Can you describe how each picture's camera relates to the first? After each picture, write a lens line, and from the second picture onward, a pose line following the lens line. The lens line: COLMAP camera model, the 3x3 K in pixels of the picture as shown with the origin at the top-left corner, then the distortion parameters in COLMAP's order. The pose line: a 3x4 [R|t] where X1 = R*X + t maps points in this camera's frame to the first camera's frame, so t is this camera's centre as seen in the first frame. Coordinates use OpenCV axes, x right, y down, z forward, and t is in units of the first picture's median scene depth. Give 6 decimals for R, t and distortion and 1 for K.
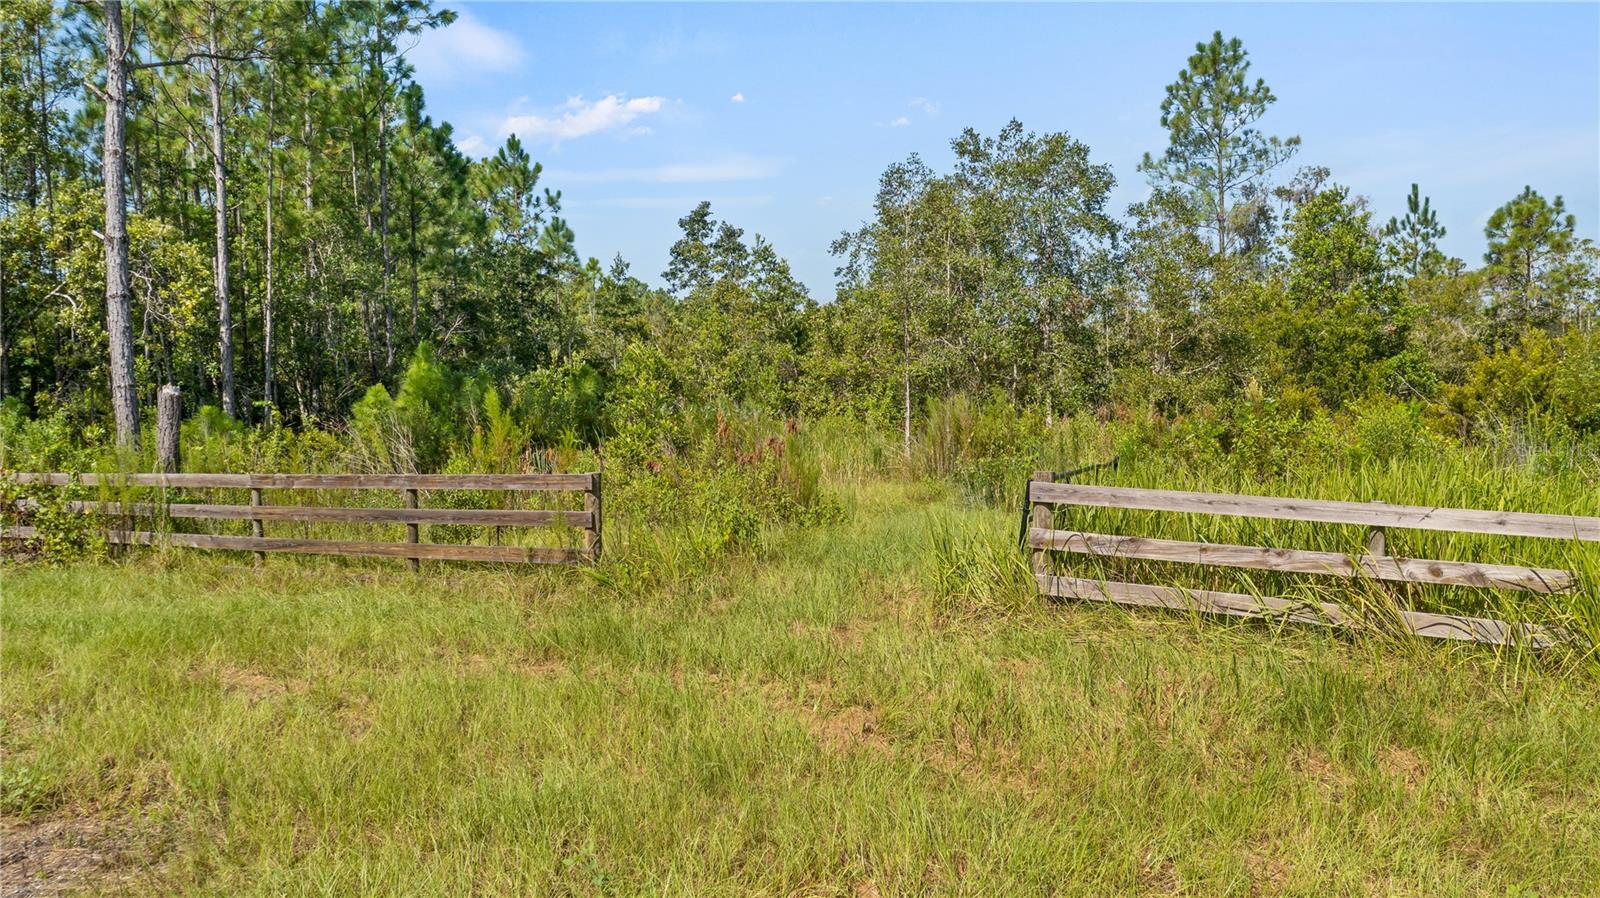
lens RADIAL K [[1274.9, 0, 806.0], [0, 1274.9, 446.6], [0, 0, 1]] dist [-0.026326, 0.018259]
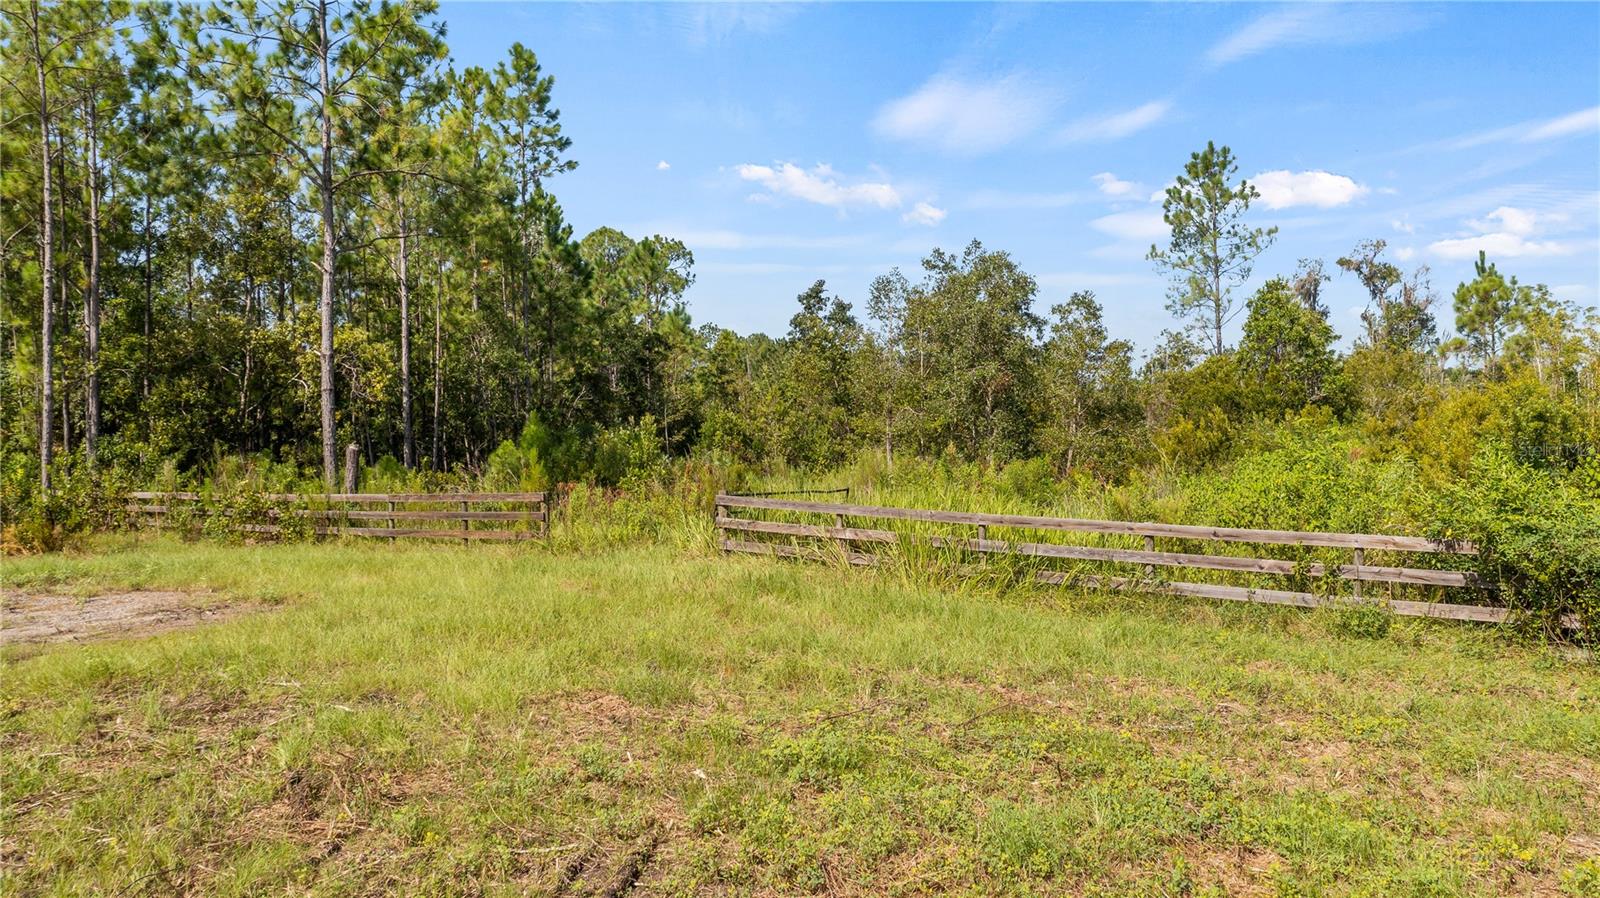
lens RADIAL K [[1274.9, 0, 797.2], [0, 1274.9, 449.4], [0, 0, 1]] dist [-0.026326, 0.018259]
pose [[0.987087, 0.002851, -0.160160, 0.197525], [-0.008767, 0.999305, -0.036243, 0.008569], [0.159946, 0.037179, 0.986425, -0.322524]]
